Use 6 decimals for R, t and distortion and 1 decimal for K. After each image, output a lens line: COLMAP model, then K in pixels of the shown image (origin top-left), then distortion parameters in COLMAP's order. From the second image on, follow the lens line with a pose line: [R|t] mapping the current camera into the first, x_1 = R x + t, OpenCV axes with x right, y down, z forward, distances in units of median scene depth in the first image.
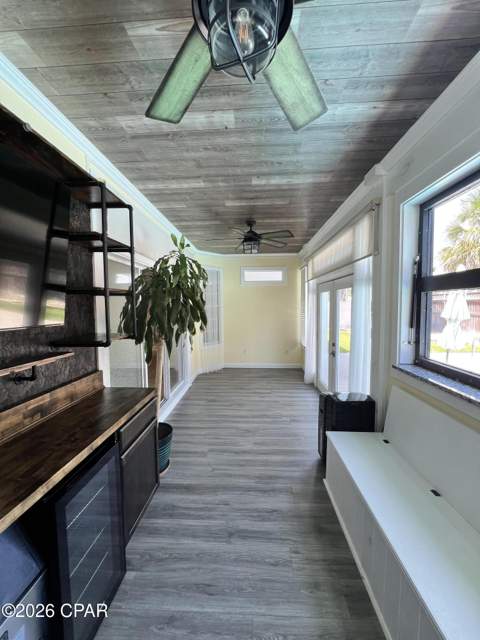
lens RADIAL K [[255.3, 0, 239.9], [0, 255.3, 320.4], [0, 0, 1]] dist [-0.003076, 0.001267]
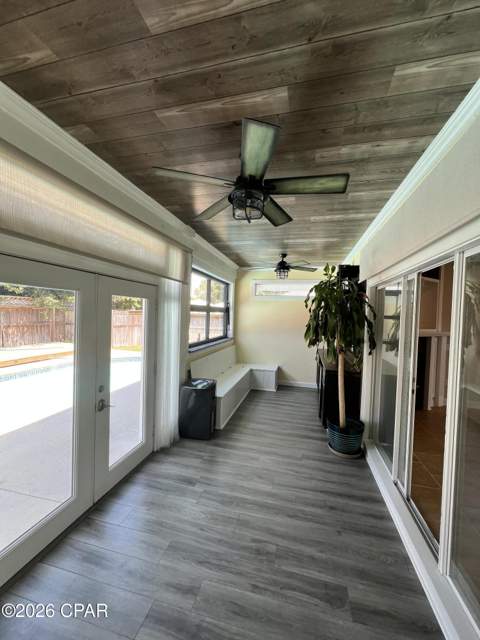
lens RADIAL K [[255.3, 0, 239.8], [0, 255.3, 319.5], [0, 0, 1]] dist [-0.003076, 0.001267]
pose [[-0.979617, -0.029508, 0.198697, -0.069310], [-0.014293, 0.996884, 0.077576, -0.157730], [-0.200367, 0.073155, -0.976986, 2.238863]]
